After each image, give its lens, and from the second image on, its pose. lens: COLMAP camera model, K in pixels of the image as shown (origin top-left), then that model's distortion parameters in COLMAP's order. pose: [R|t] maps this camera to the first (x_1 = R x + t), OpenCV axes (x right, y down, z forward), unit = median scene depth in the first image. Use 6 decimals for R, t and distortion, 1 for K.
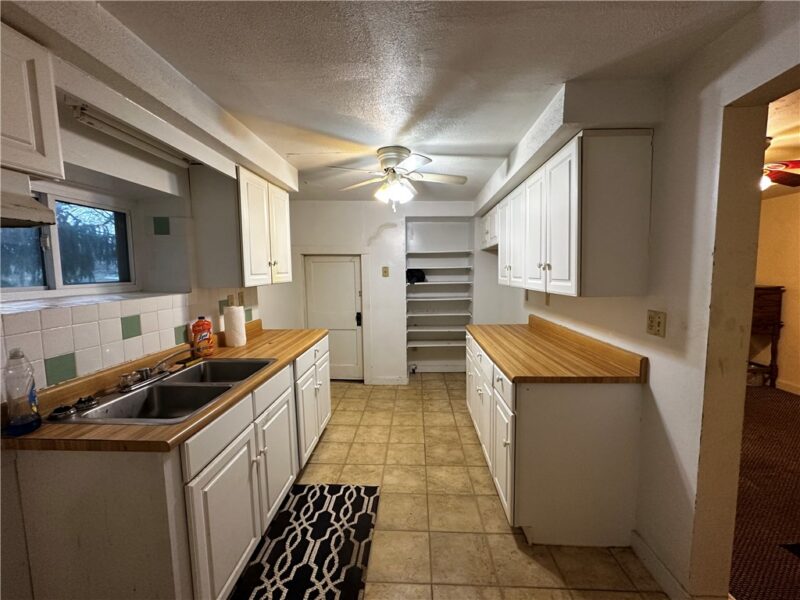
lens RADIAL K [[319.6, 0, 401.4], [0, 319.6, 298.0], [0, 0, 1]] dist [-0.002526, -0.000363]
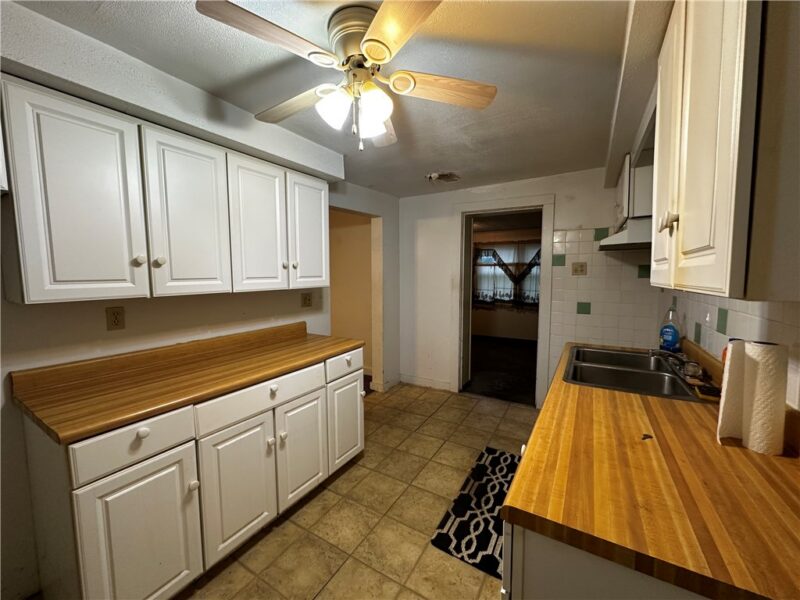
lens RADIAL K [[319.6, 0, 397.7], [0, 319.6, 299.5], [0, 0, 1]] dist [-0.002526, -0.000363]
pose [[-0.878177, -0.020061, 0.477915, -0.465678], [0.058165, 0.987228, 0.148318, -0.145851], [-0.474786, 0.158047, -0.865794, 2.100766]]
